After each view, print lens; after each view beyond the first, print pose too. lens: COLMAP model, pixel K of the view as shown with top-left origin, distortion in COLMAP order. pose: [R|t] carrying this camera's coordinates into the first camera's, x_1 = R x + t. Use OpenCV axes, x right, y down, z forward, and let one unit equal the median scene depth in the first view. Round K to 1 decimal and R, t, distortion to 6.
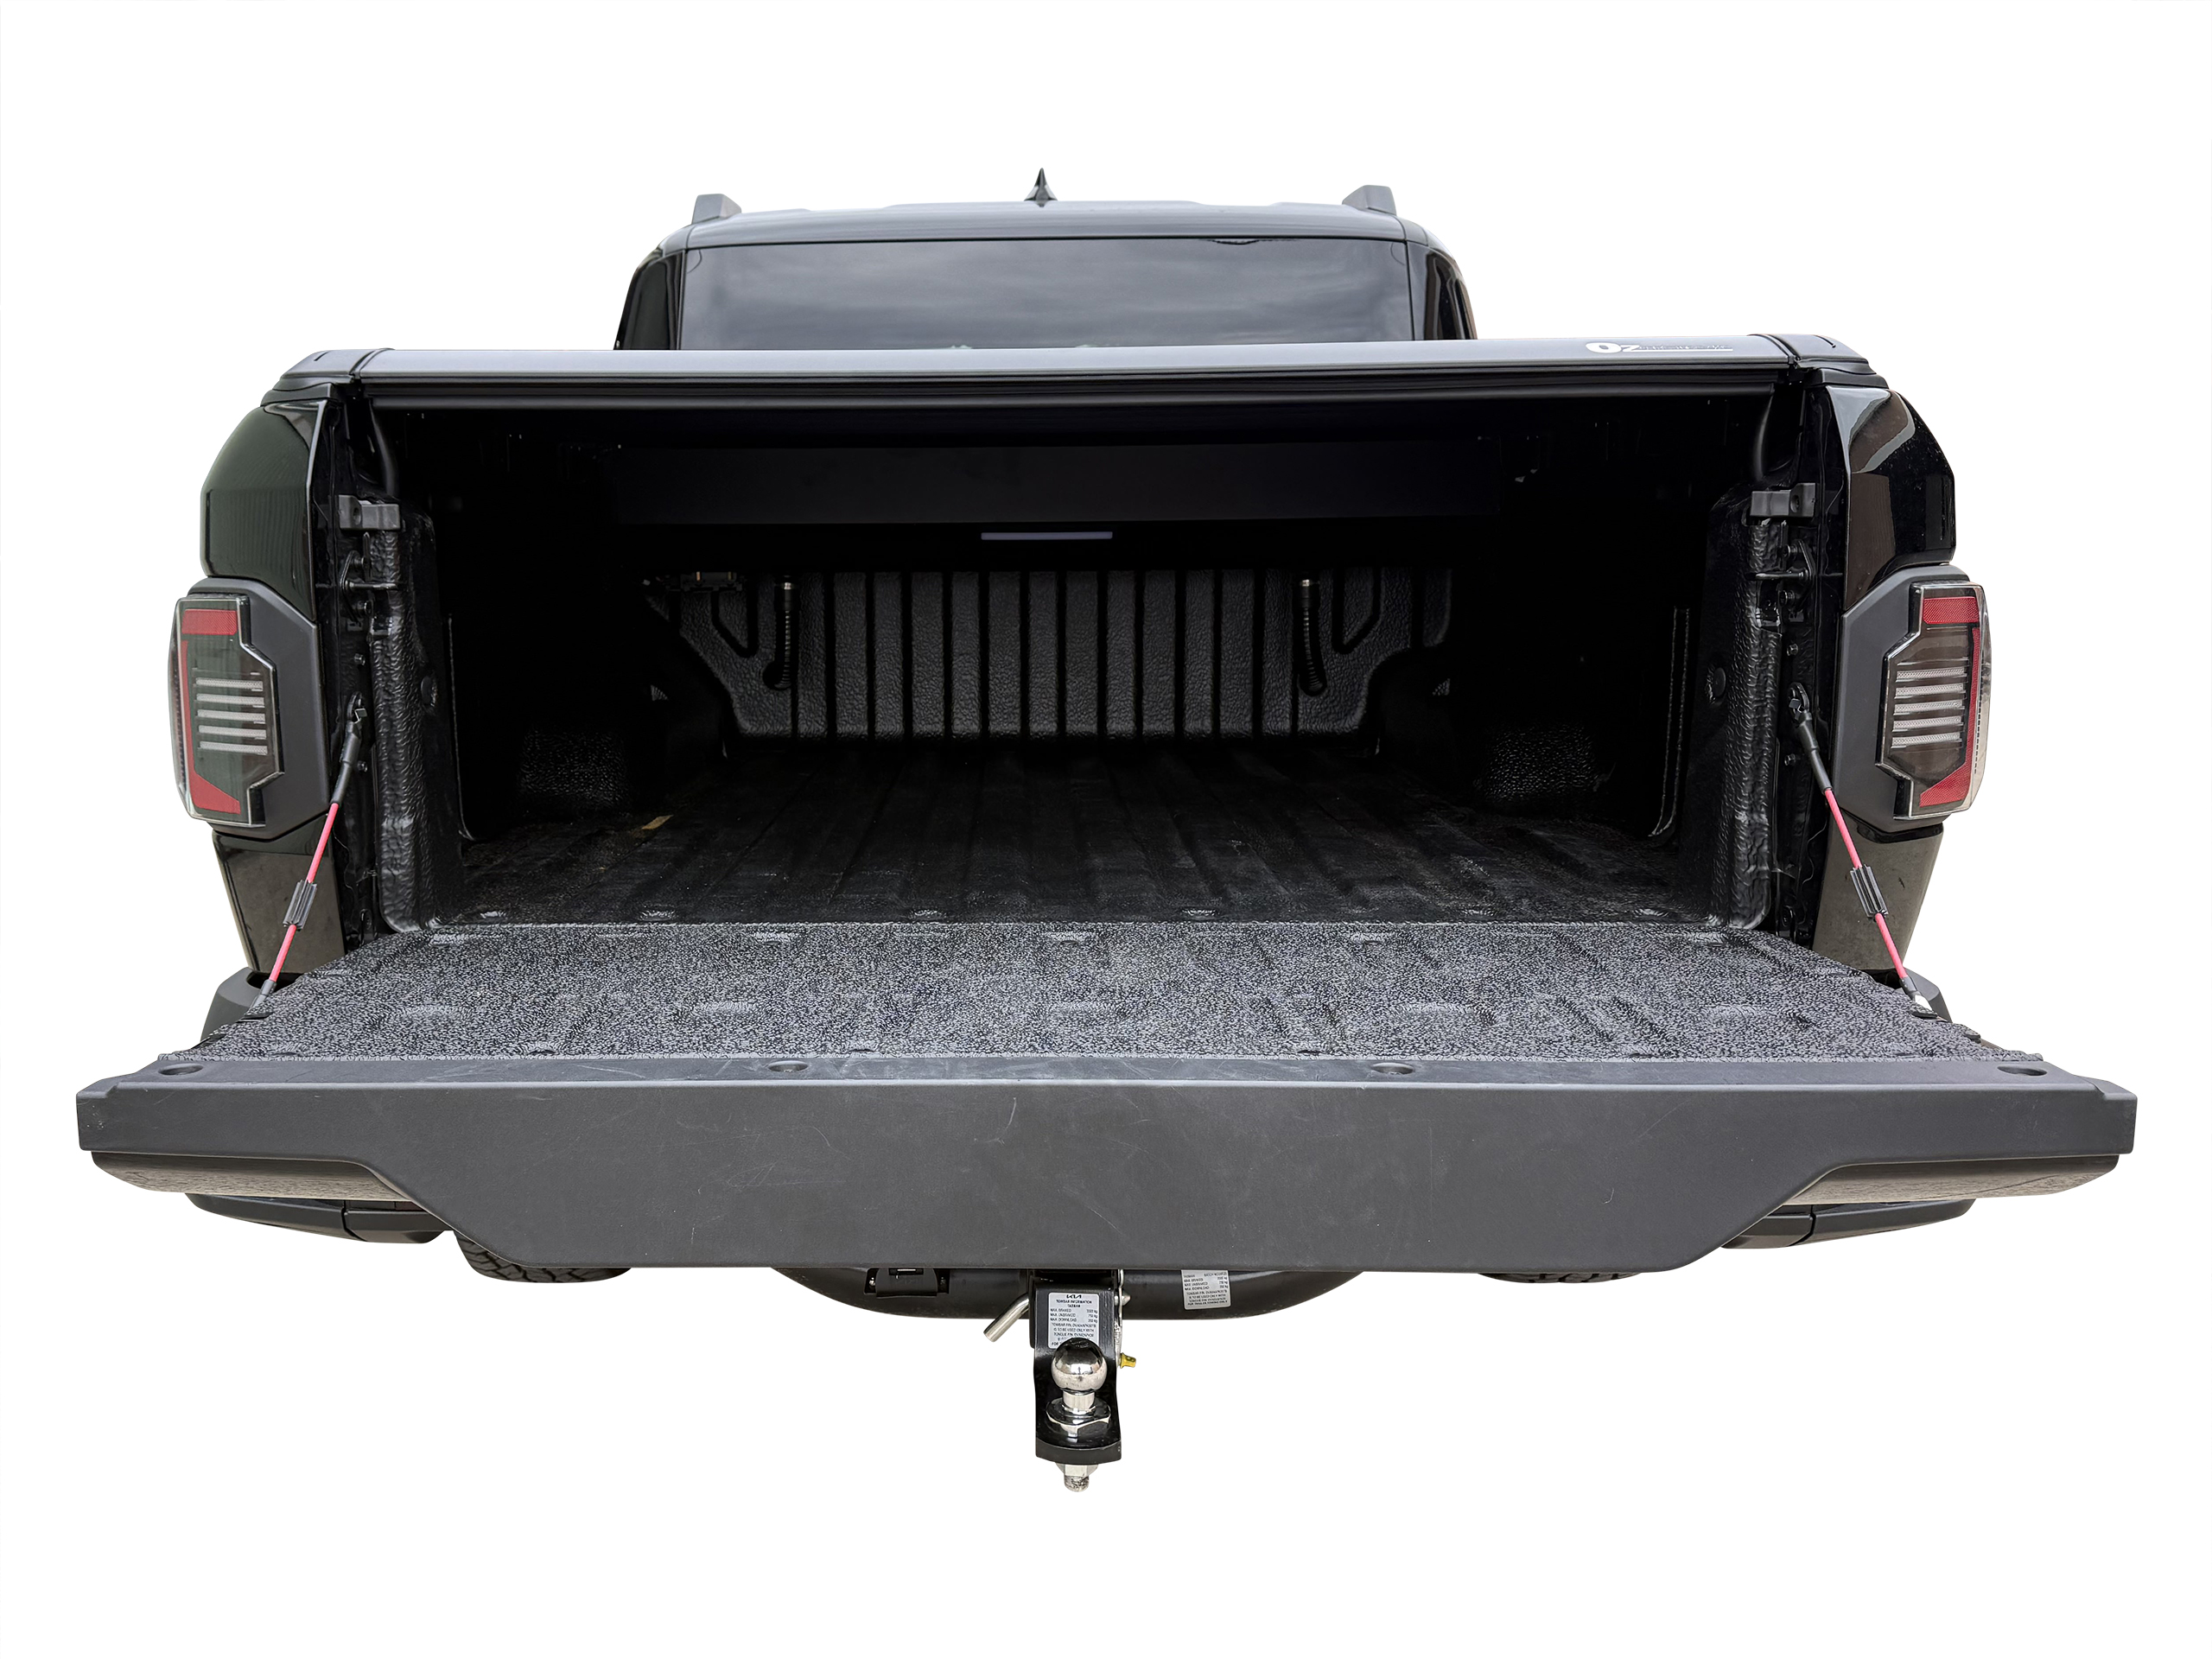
lens RADIAL K [[1808.4, 0, 1006.6], [0, 1808.4, 822.2], [0, 0, 1]] dist [0.009280, 0.005962]
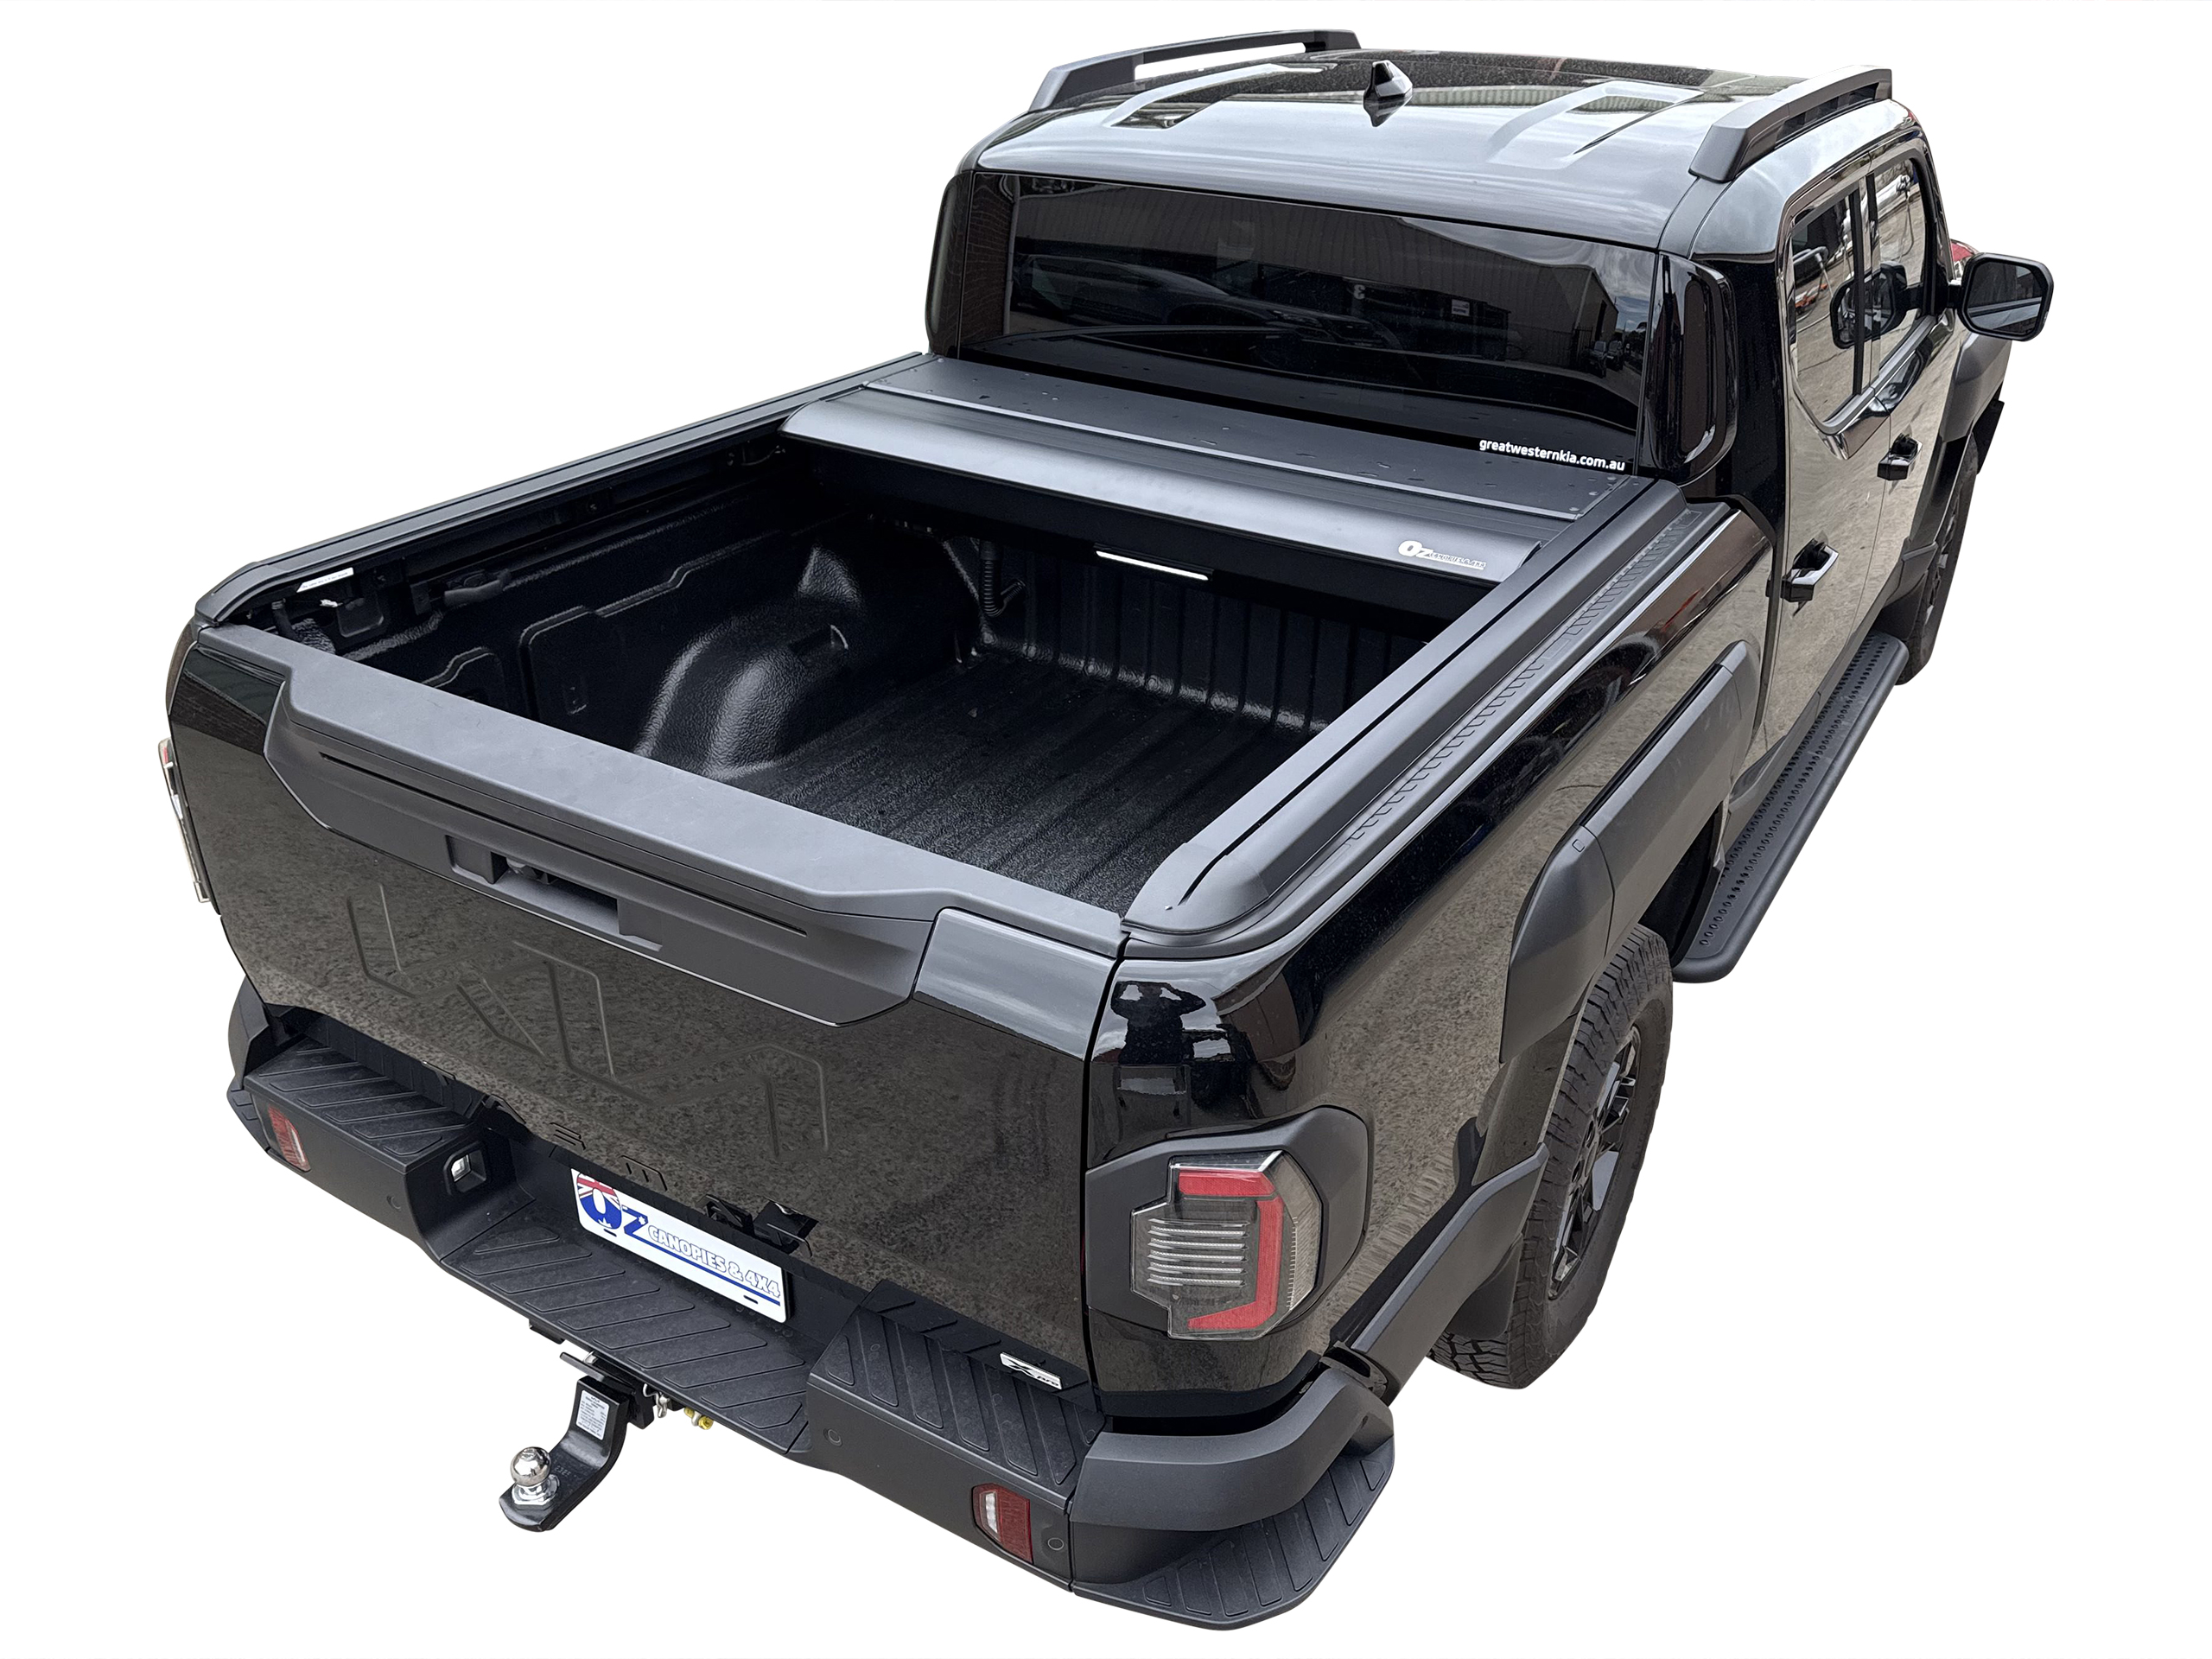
lens RADIAL K [[1820.7, 0, 1106.0], [0, 1820.7, 829.5], [0, 0, 1]] dist [0.004504, 0.002473]
pose [[0.861956, 0.263772, -0.432961, 0.862103], [-0.107127, 0.929474, 0.352990, -0.668276], [0.495535, -0.257880, 0.829423, 0.156407]]
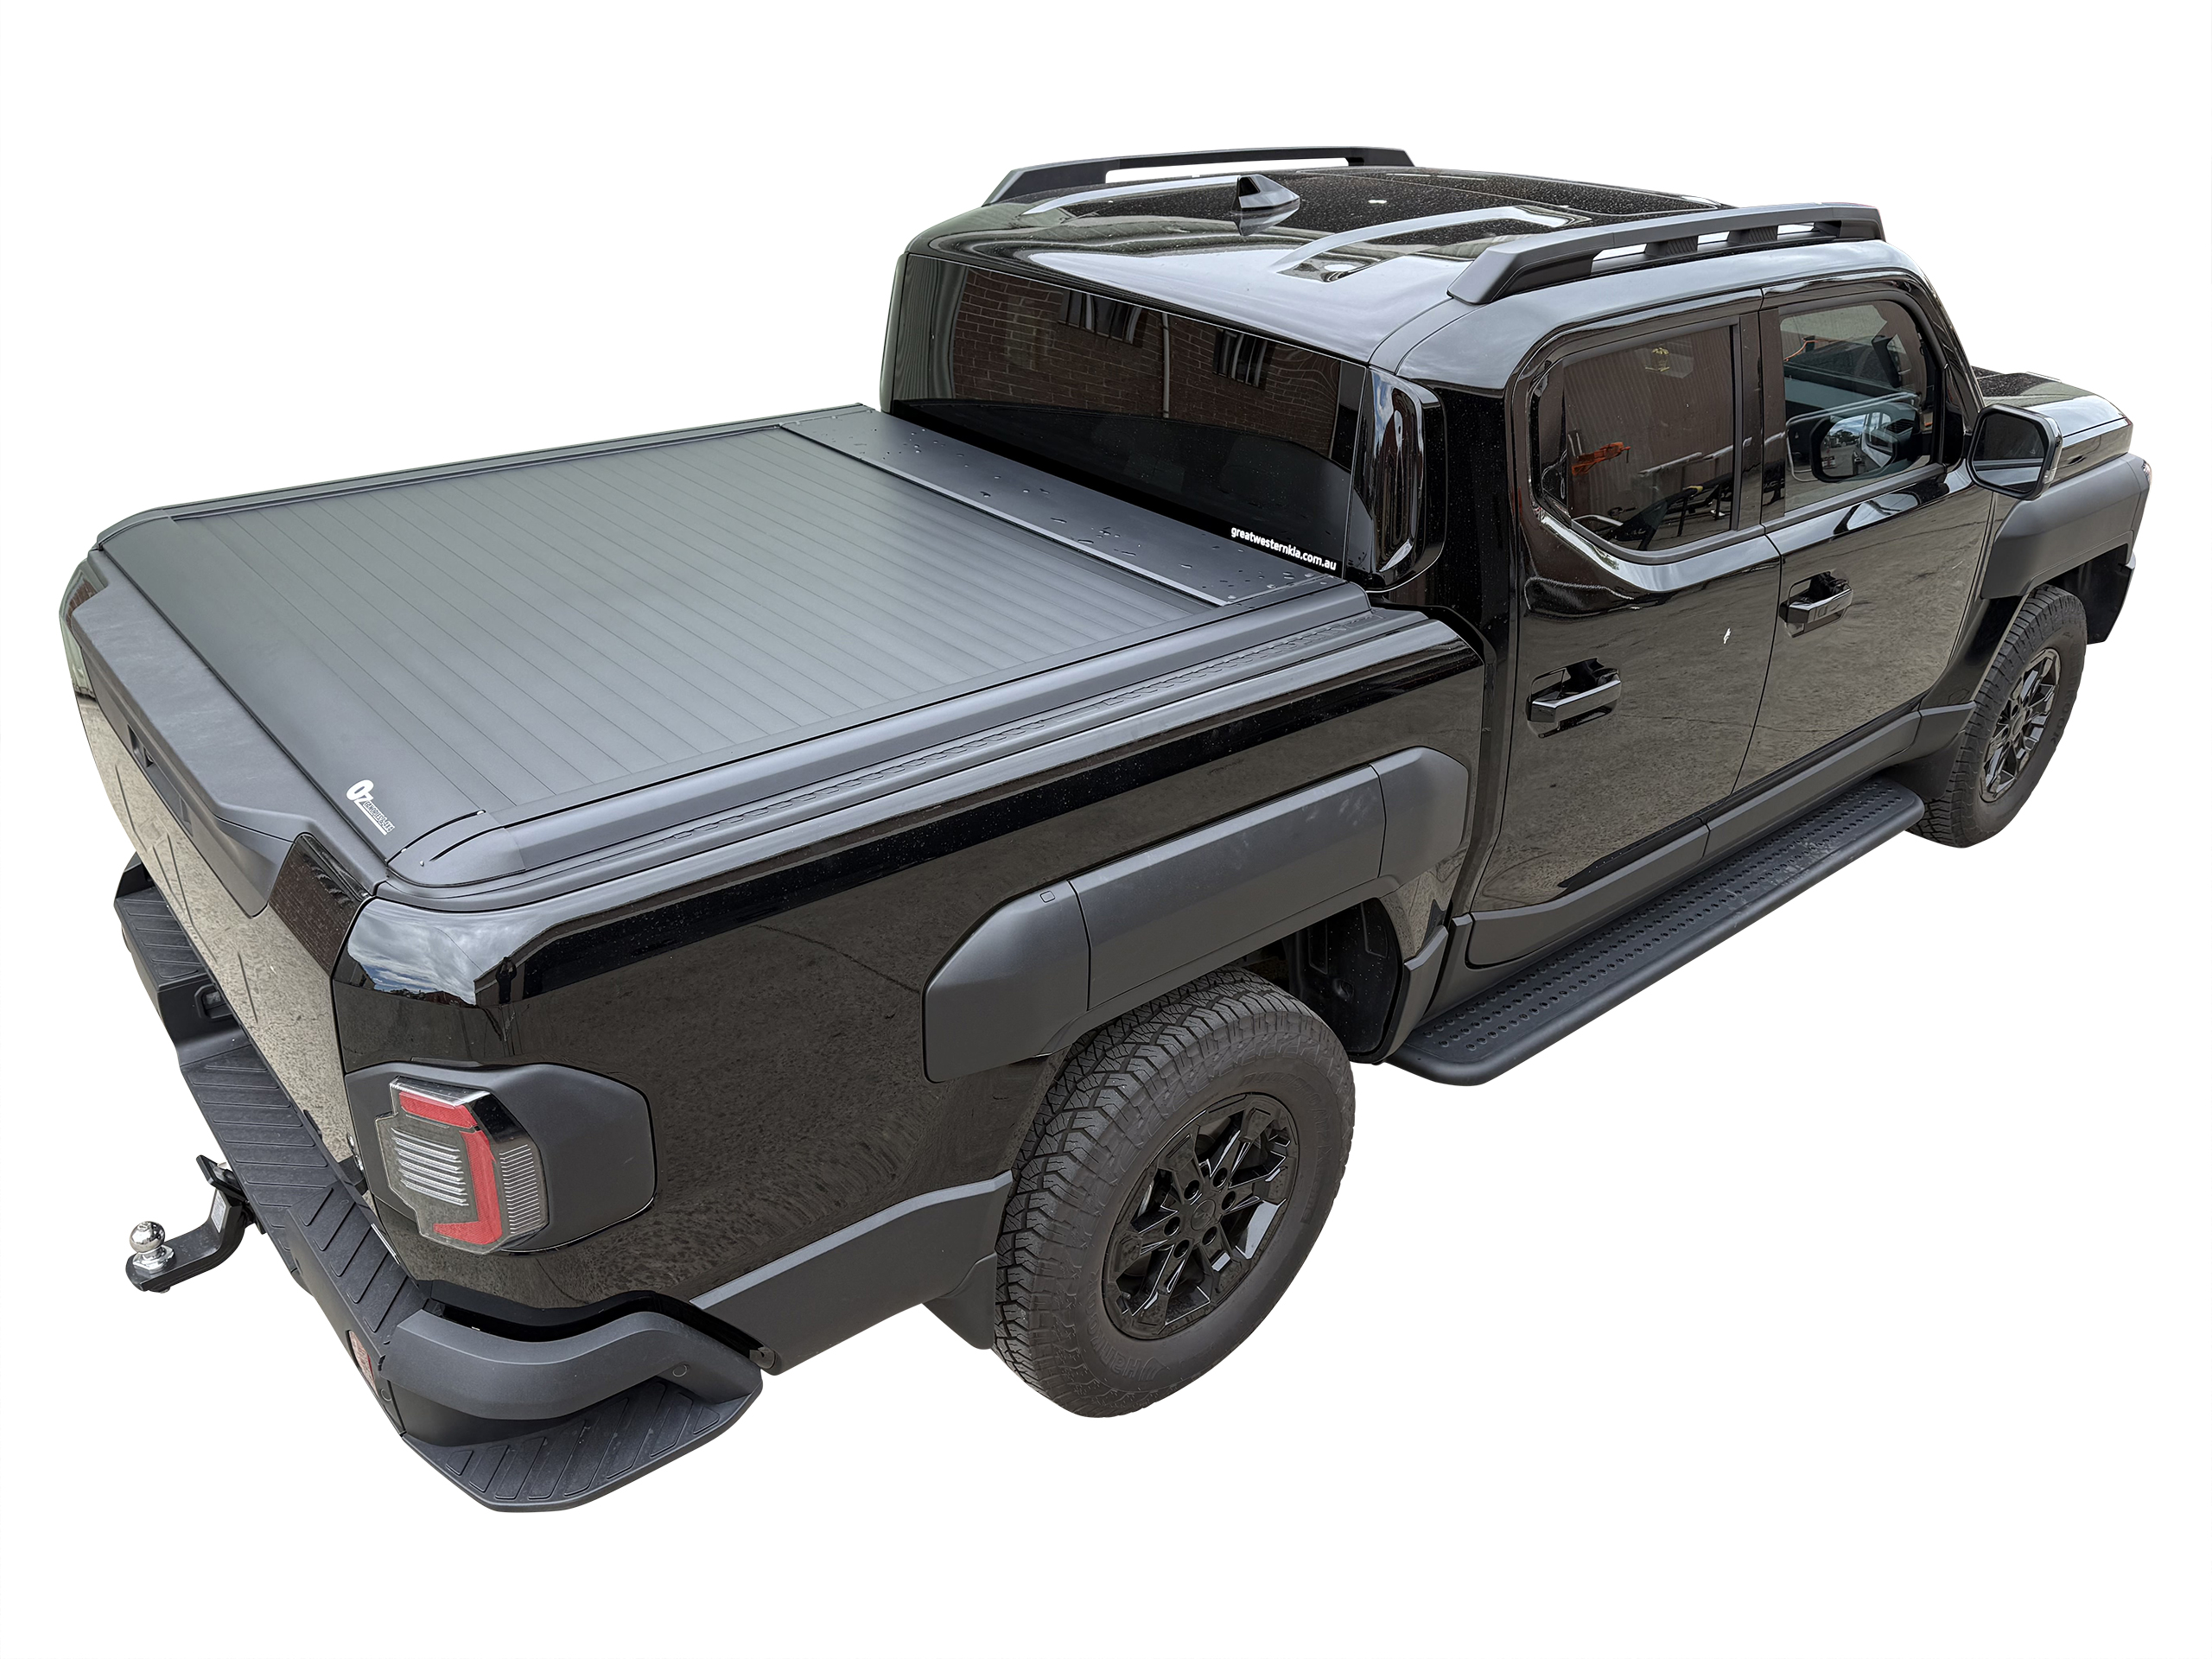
lens RADIAL K [[1670.8, 0, 1045.5], [0, 1670.8, 755.4], [0, 0, 1]] dist [-0.007249, -0.000805]
pose [[0.637712, 0.358433, -0.681798, 1.469924], [-0.152988, 0.926441, 0.343950, -0.784640], [0.754929, -0.115034, 0.645639, 0.629988]]
